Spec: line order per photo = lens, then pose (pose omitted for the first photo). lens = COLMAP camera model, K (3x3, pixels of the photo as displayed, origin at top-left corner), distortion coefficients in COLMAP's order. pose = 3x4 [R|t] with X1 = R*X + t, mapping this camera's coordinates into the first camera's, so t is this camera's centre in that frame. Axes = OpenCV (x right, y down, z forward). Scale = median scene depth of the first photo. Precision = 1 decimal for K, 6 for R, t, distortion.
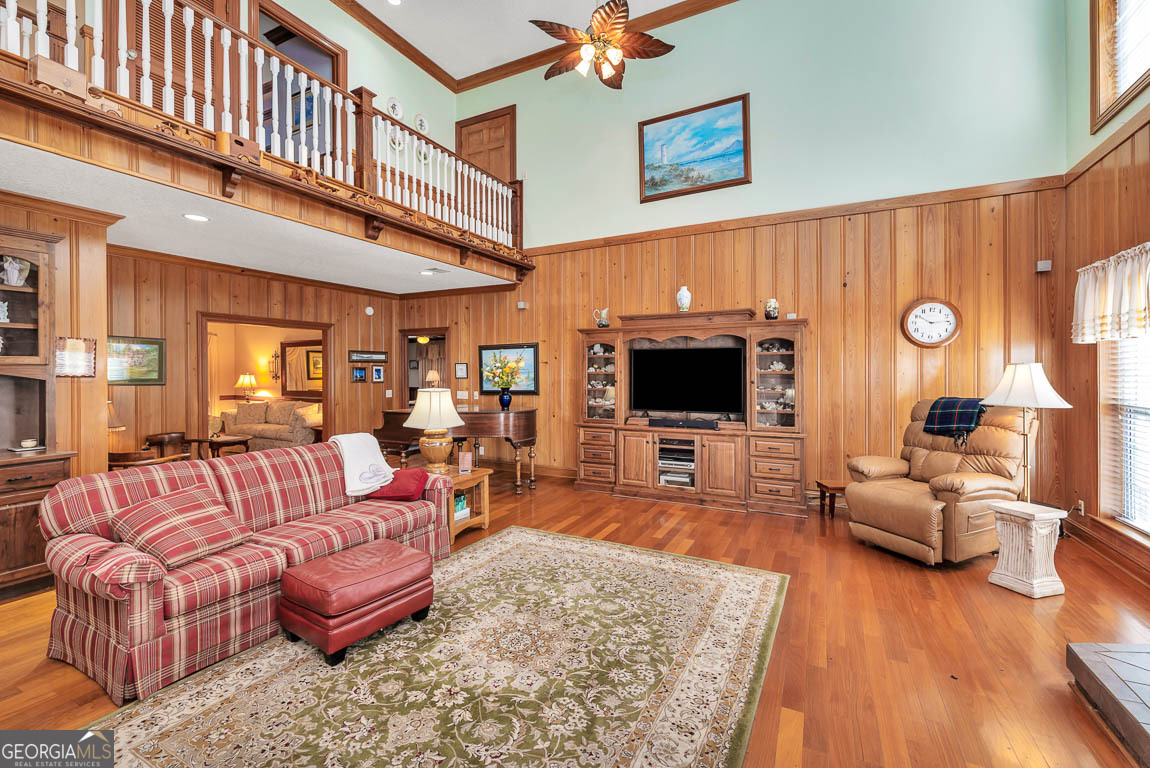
lens RADIAL K [[492.0, 0, 574.7], [0, 492.0, 372.0], [0, 0, 1]] dist [-0.003152, -0.000384]
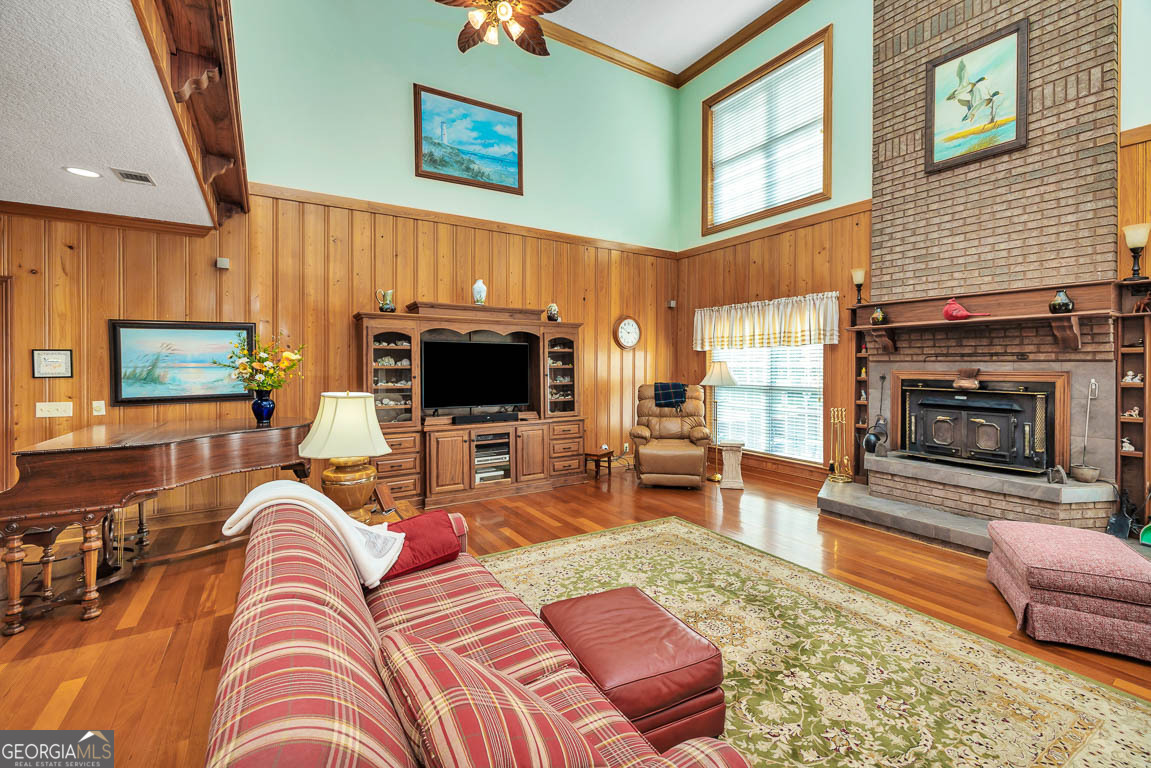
lens RADIAL K [[489.2, 0, 575.5], [0, 489.2, 367.4], [0, 0, 1]] dist [-0.001034, 0.000015]
pose [[0.509572, -0.002257, 0.860425, -0.572526], [-0.000365, 0.999996, 0.002839, -0.000585], [-0.860428, -0.001760, 0.509569, 0.362416]]
